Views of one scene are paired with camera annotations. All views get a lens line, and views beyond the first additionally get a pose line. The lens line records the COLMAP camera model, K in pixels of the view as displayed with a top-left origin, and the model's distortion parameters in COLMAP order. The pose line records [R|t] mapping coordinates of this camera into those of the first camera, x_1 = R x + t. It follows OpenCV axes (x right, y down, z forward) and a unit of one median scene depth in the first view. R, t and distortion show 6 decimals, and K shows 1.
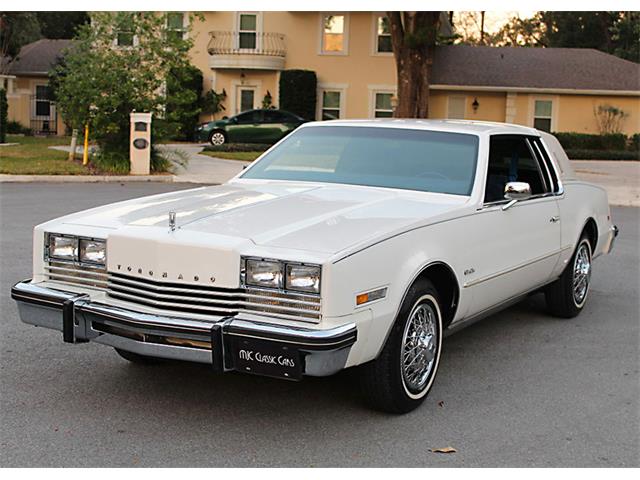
lens RADIAL K [[1050.8, 0, 320.0], [0, 1050.8, 240.0], [0, 0, 1]] dist [-0.043036, 0.113768]
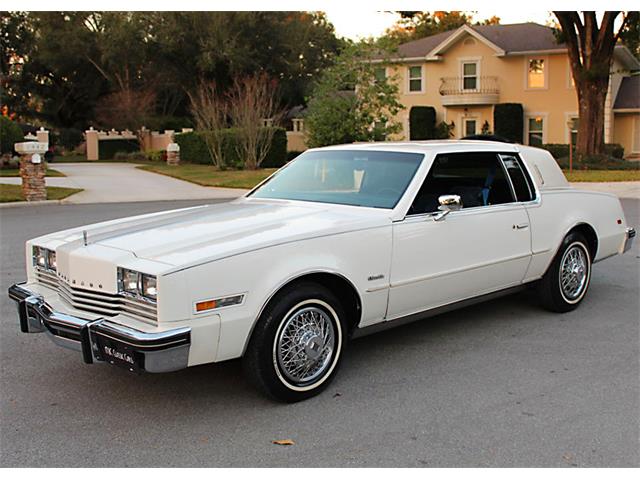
lens RADIAL K [[770.9, 0, 320.0], [0, 770.9, 240.0], [0, 0, 1]] dist [-0.129355, 0.226974]
pose [[0.948904, -0.007327, -0.315481, 0.261191], [0.010206, 0.999920, 0.007474, -0.012542], [0.315401, -0.010312, 0.948902, 0.153285]]
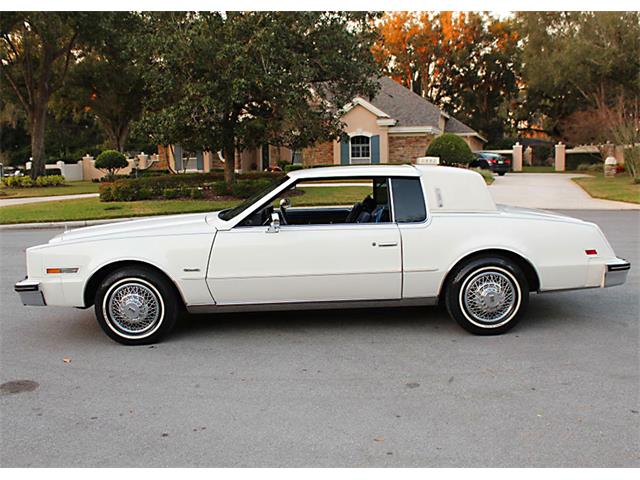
lens RADIAL K [[674.8, 0, 320.0], [0, 674.8, 240.0], [0, 0, 1]] dist [-0.152938, 0.180518]
pose [[0.474761, 0.057398, -0.878241, 0.823911], [-0.062484, 0.997551, 0.031417, -0.042450], [0.877894, 0.039961, 0.477185, 0.525961]]
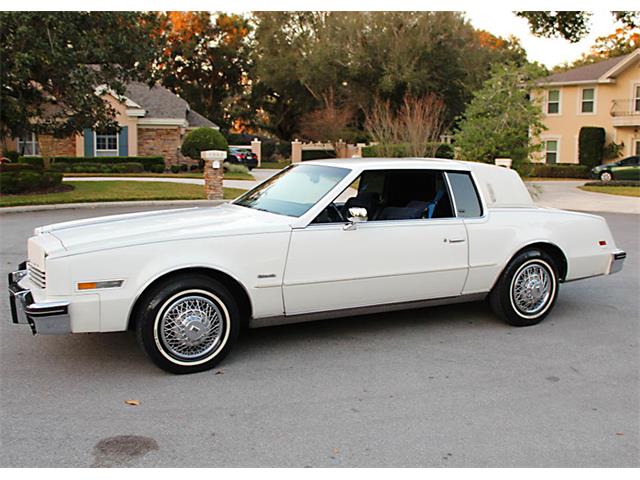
lens RADIAL K [[689.5, 0, 320.0], [0, 689.5, 240.0], [0, 0, 1]] dist [-0.132758, 0.133091]
pose [[0.812501, 0.045269, -0.581199, 0.517684], [-0.048486, 0.998774, 0.010011, -0.019394], [0.580940, 0.020046, 0.813700, 0.265009]]
